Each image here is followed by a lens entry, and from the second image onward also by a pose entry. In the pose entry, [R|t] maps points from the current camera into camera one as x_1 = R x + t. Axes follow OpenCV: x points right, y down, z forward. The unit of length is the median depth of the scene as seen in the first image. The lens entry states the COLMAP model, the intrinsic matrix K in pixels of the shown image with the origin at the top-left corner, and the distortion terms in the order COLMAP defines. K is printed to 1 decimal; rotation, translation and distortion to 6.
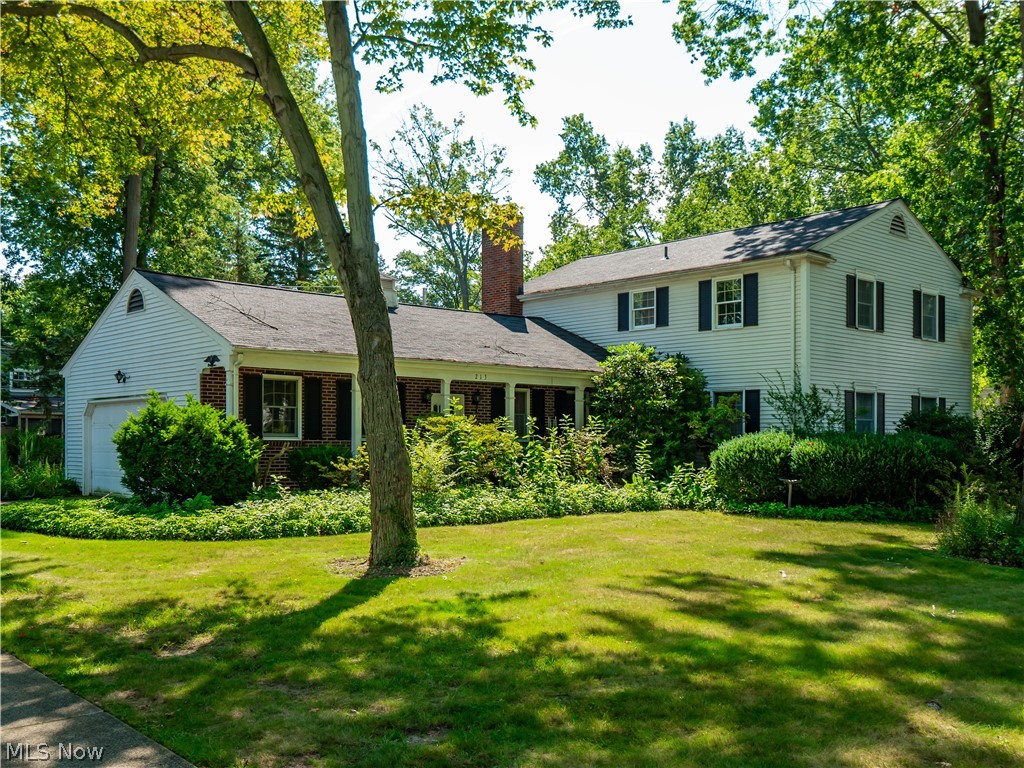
lens RADIAL K [[1057.2, 0, 549.8], [0, 1057.2, 432.2], [0, 0, 1]] dist [0.015698, 0.000000]
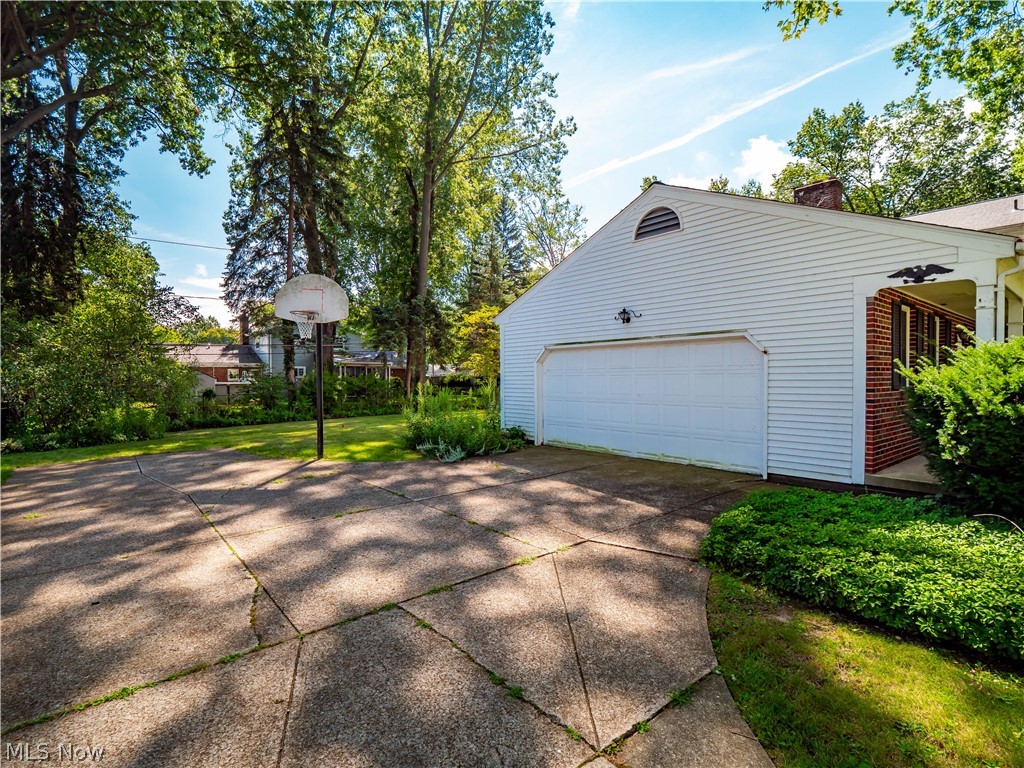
lens RADIAL K [[501.6, 0, 504.9], [0, 501.6, 382.6], [0, 0, 1]] dist [0.003706, -0.005963]
pose [[0.999190, -0.009142, -0.039183, -0.413902], [0.010109, 0.999647, 0.024555, -0.008050], [0.038945, -0.024931, 0.998930, 0.502989]]
